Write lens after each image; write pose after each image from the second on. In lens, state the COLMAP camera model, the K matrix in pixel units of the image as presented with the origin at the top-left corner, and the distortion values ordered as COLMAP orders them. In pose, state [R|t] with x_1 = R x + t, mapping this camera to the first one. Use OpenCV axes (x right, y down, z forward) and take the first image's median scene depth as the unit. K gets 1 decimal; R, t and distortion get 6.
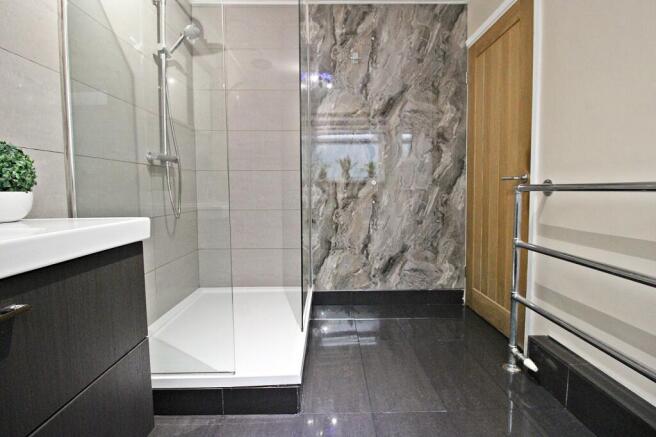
lens RADIAL K [[318.4, 0, 326.0], [0, 318.4, 206.2], [0, 0, 1]] dist [-0.006116, -0.000942]
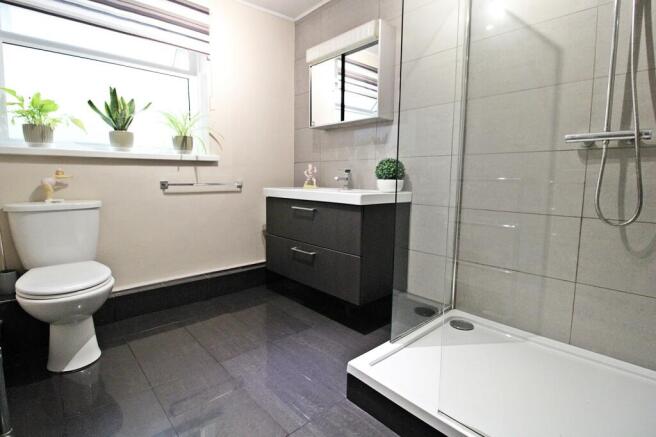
lens RADIAL K [[318.4, 0, 326.0], [0, 318.4, 206.2], [0, 0, 1]] dist [-0.006116, -0.000942]
pose [[-0.741139, 0.064599, -0.668236, 0.487121], [-0.037641, 0.989796, 0.137432, -0.084782], [0.670296, 0.127010, -0.731145, 1.285904]]
